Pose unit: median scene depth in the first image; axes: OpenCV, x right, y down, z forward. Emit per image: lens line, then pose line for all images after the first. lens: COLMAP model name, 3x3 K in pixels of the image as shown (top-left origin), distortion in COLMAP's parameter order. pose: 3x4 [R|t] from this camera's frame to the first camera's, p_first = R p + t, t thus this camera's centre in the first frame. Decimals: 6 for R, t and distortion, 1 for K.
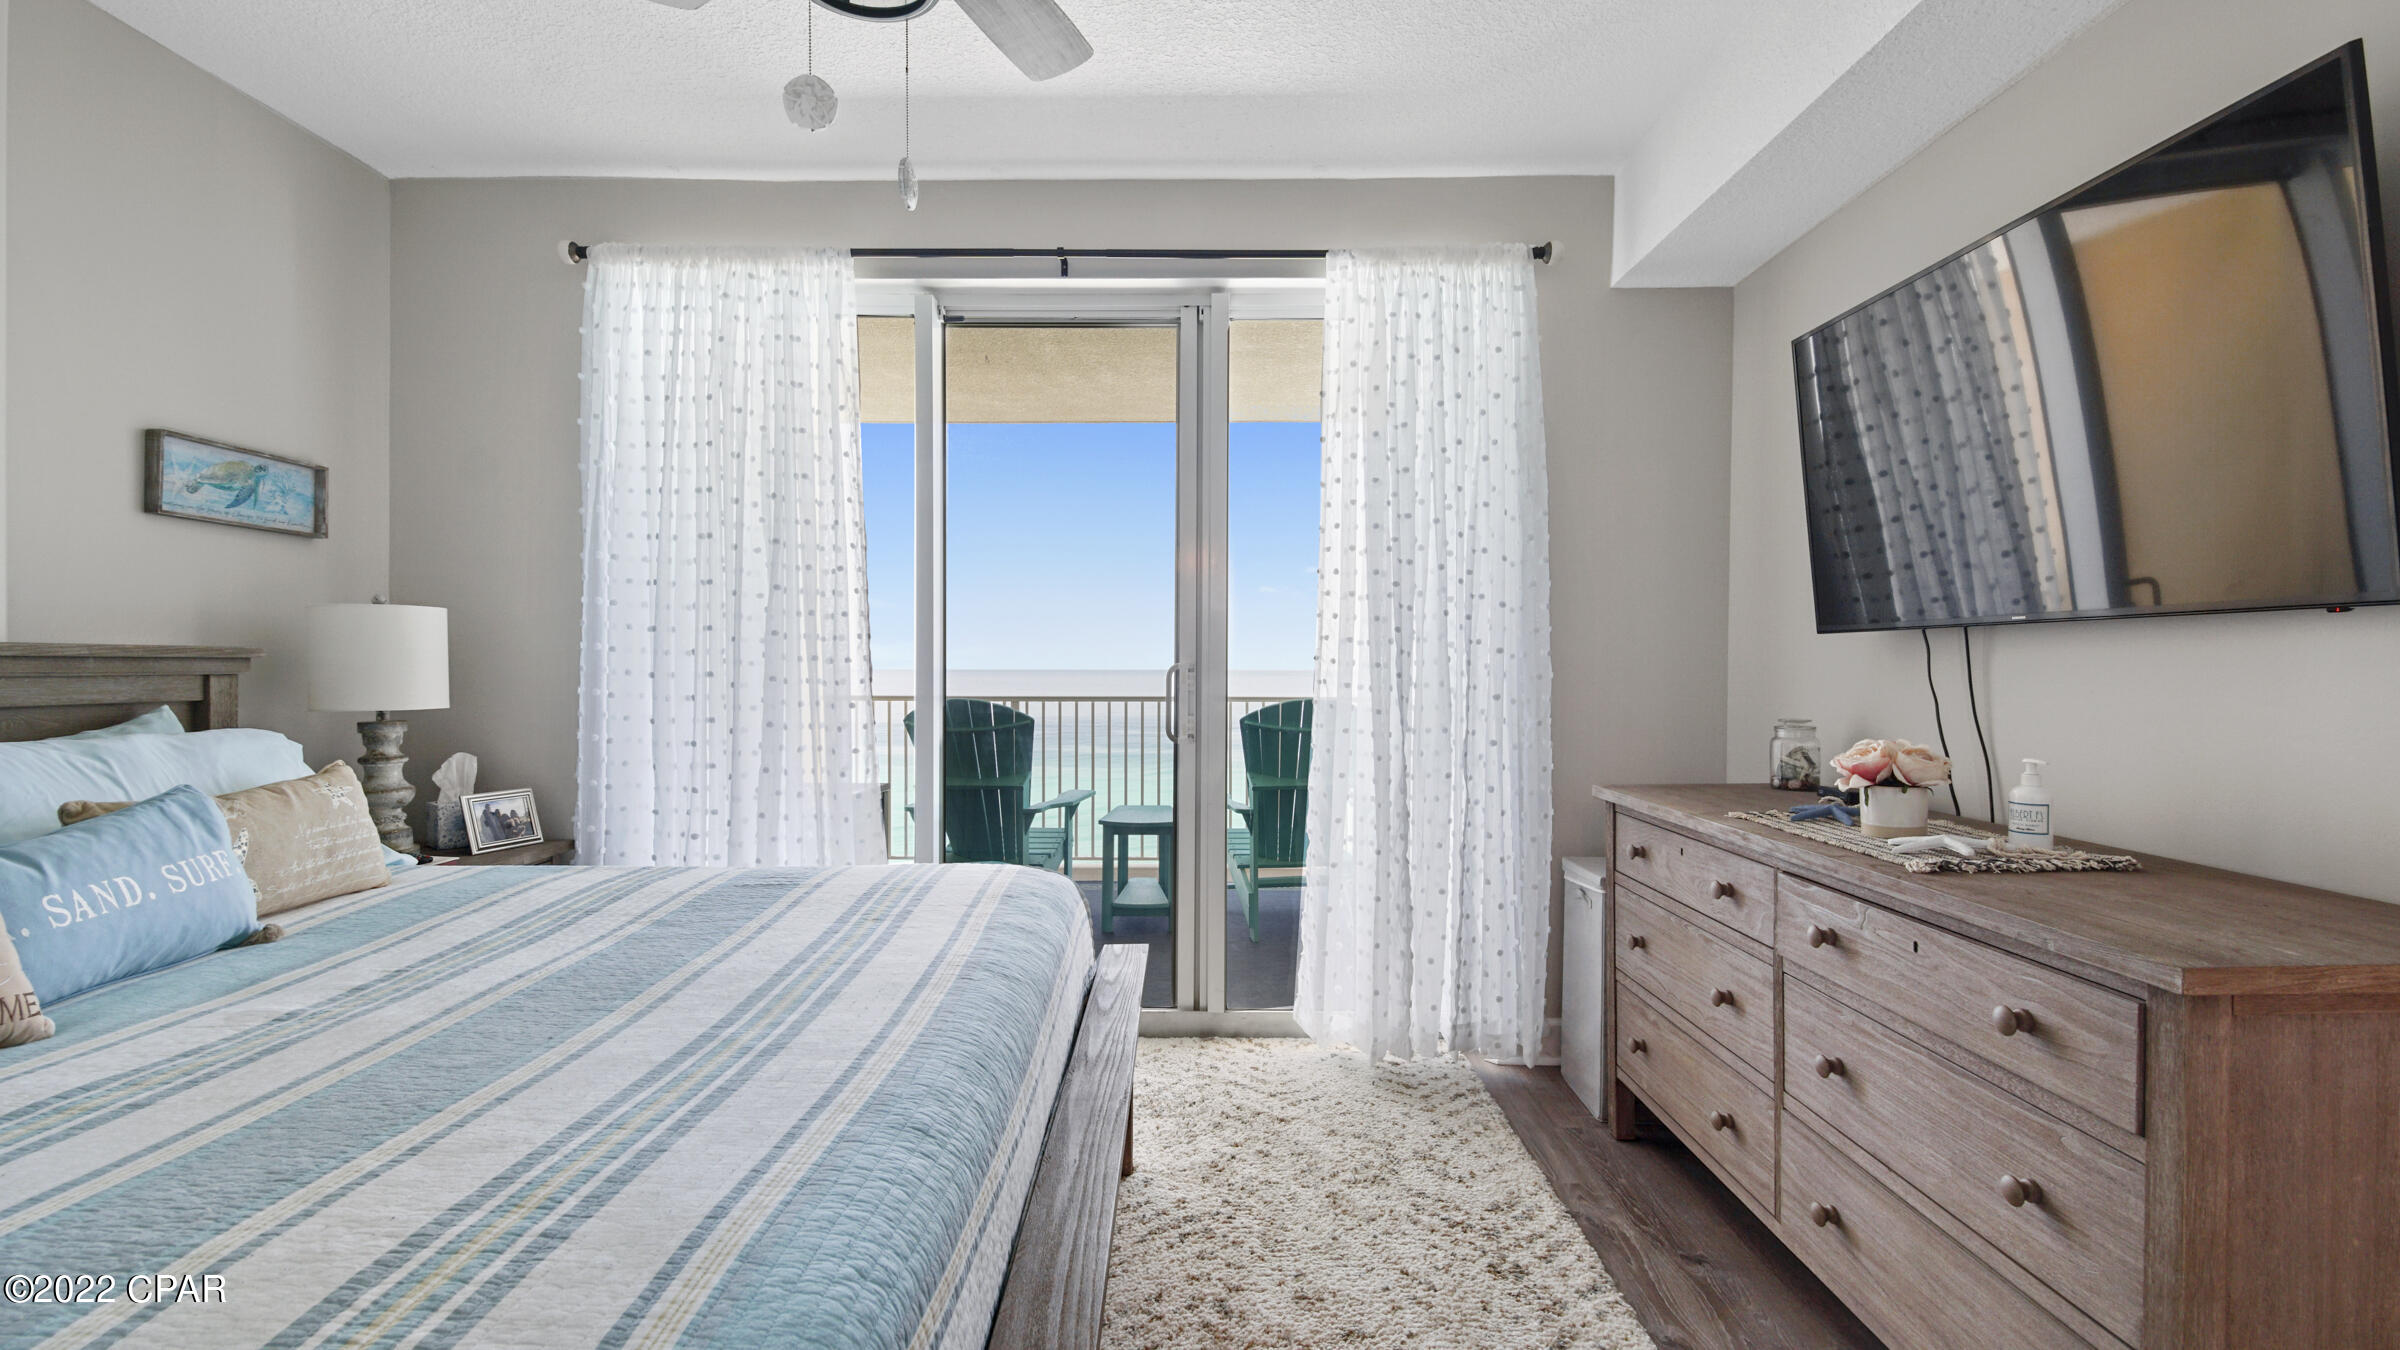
lens RADIAL K [[1055.7, 0, 1198.6], [0, 1055.7, 663.1], [0, 0, 1]] dist [0.022632, -0.013890]
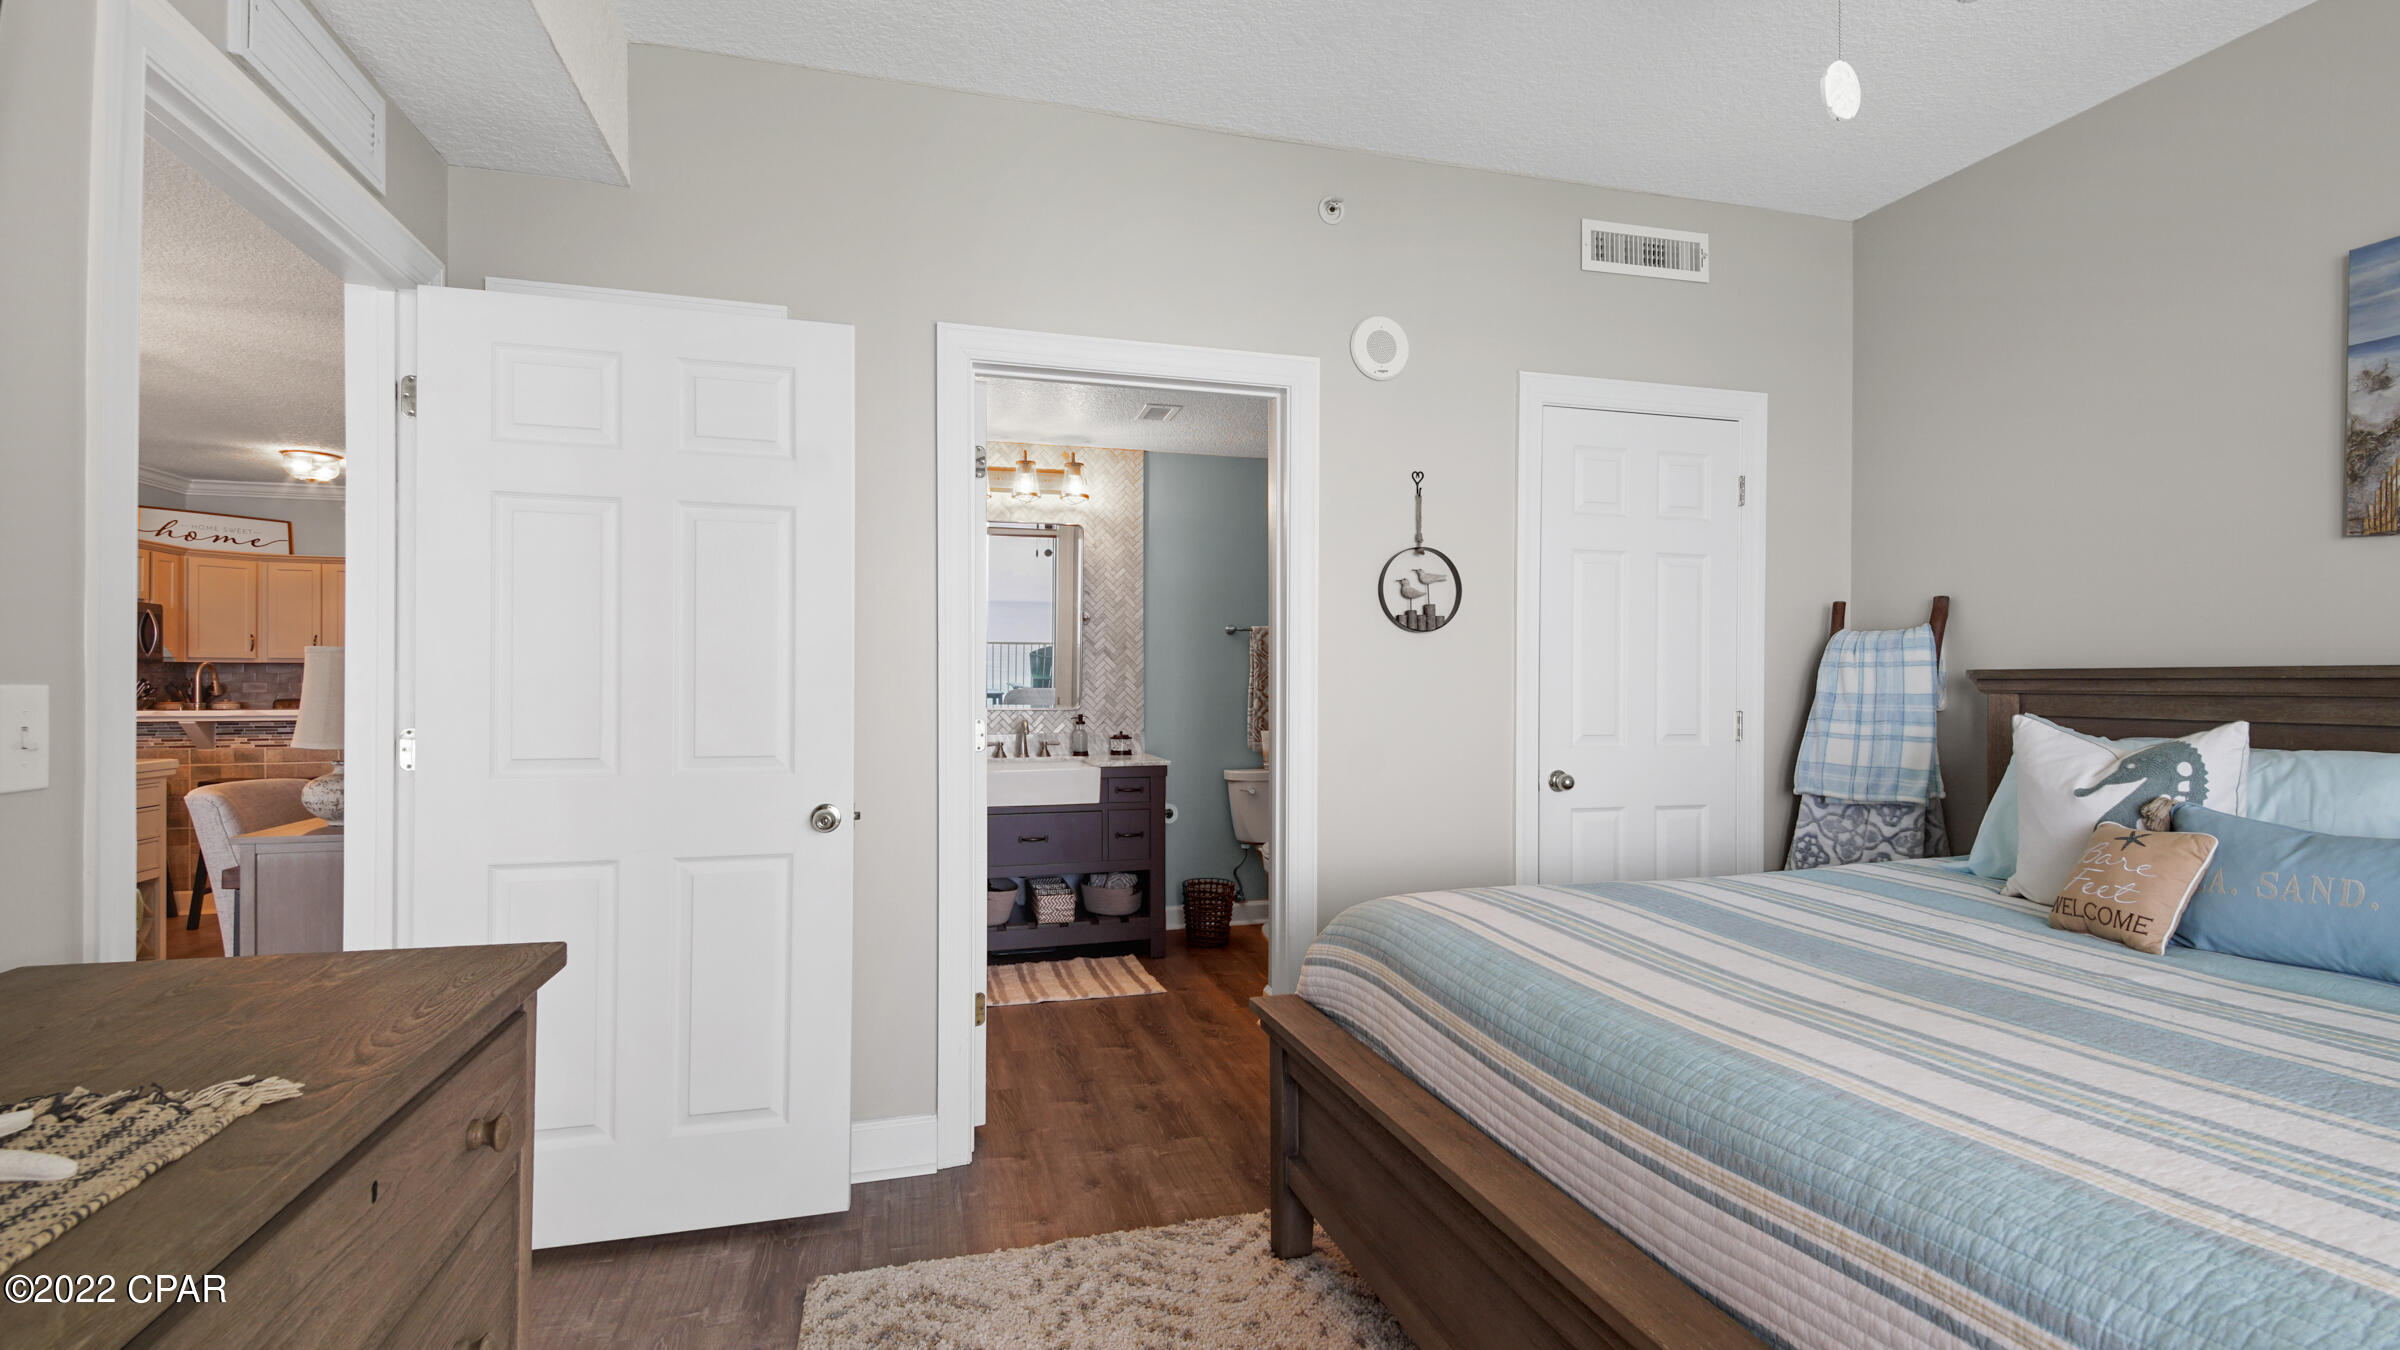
lens RADIAL K [[1055.7, 0, 1207.3], [0, 1055.7, 672.8], [0, 0, 1]] dist [0.022632, -0.013890]
pose [[-0.965836, -0.006217, -0.259079, 0.212544], [-0.003320, 0.999927, -0.011619, 0.002183], [0.259132, -0.010362, -0.965786, 0.907811]]
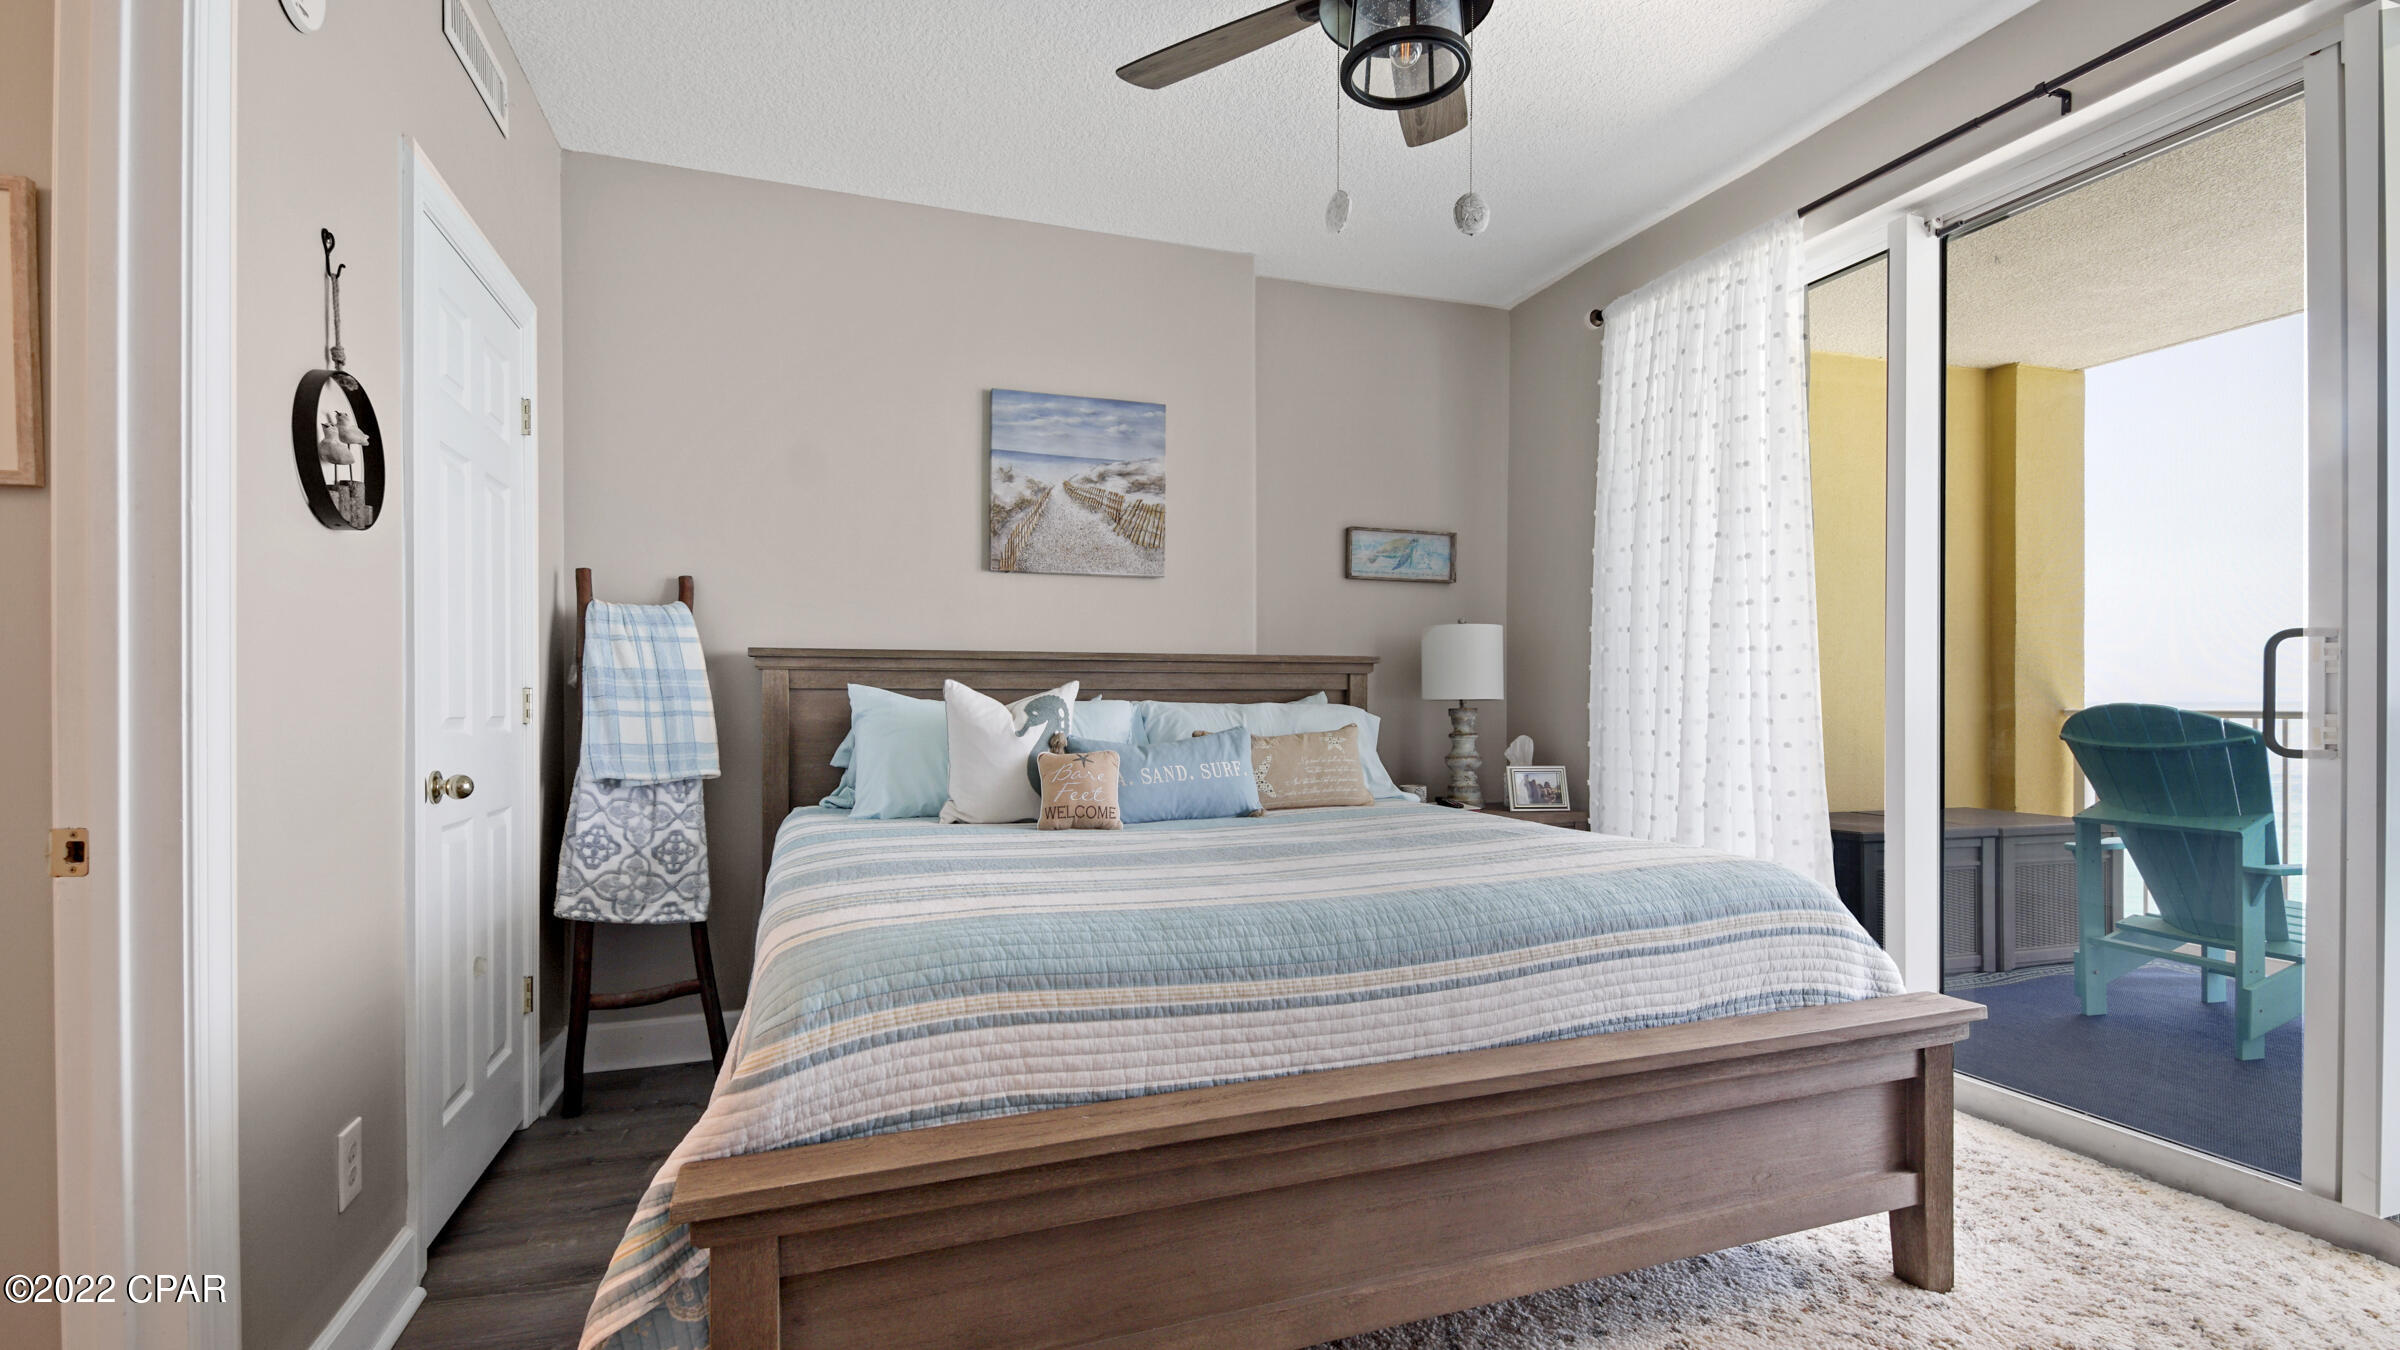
lens RADIAL K [[1055.7, 0, 1179.6], [0, 1055.7, 696.4], [0, 0, 1]] dist [0.022632, -0.013890]
pose [[0.310409, -0.009040, -0.950560, 0.425603], [0.005544, 0.999955, -0.007699, 0.046306], [0.950587, -0.002880, 0.310446, 0.207580]]
